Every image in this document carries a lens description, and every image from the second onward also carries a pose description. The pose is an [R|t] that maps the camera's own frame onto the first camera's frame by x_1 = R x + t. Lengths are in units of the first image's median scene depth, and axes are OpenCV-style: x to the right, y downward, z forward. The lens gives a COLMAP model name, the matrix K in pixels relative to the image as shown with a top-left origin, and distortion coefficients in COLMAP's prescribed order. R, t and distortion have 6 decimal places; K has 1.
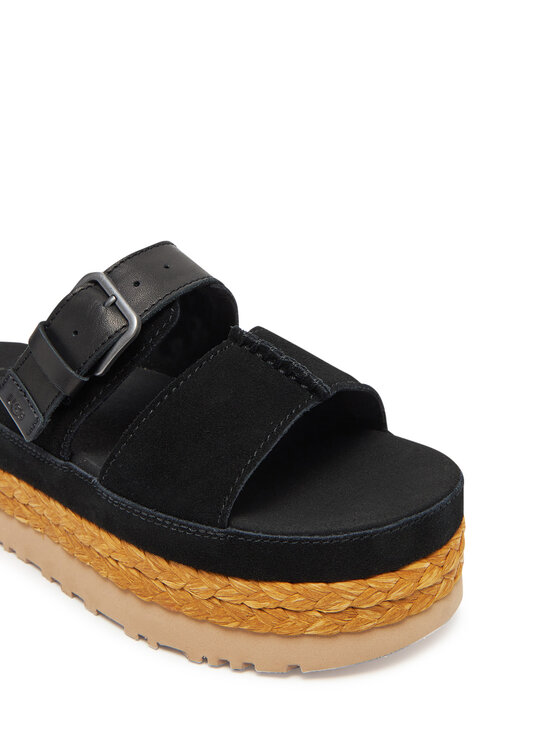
lens RADIAL K [[861.6, 0, 293.8], [0, 861.6, 372.7], [0, 0, 1]] dist [-0.001841, 0.001585]
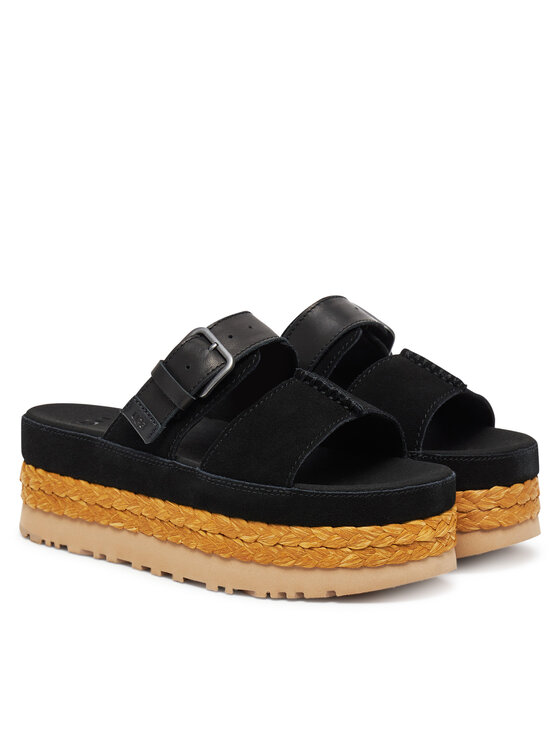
lens RADIAL K [[2200.9, 0, 280.0], [0, 2200.9, 373.0], [0, 0, 1]] dist [0.022774, 0.035686]
pose [[0.998747, 0.042808, -0.025906, -0.005662], [-0.046889, 0.981443, -0.185933, 0.667414], [0.017466, 0.186915, 0.982221, -2.714275]]
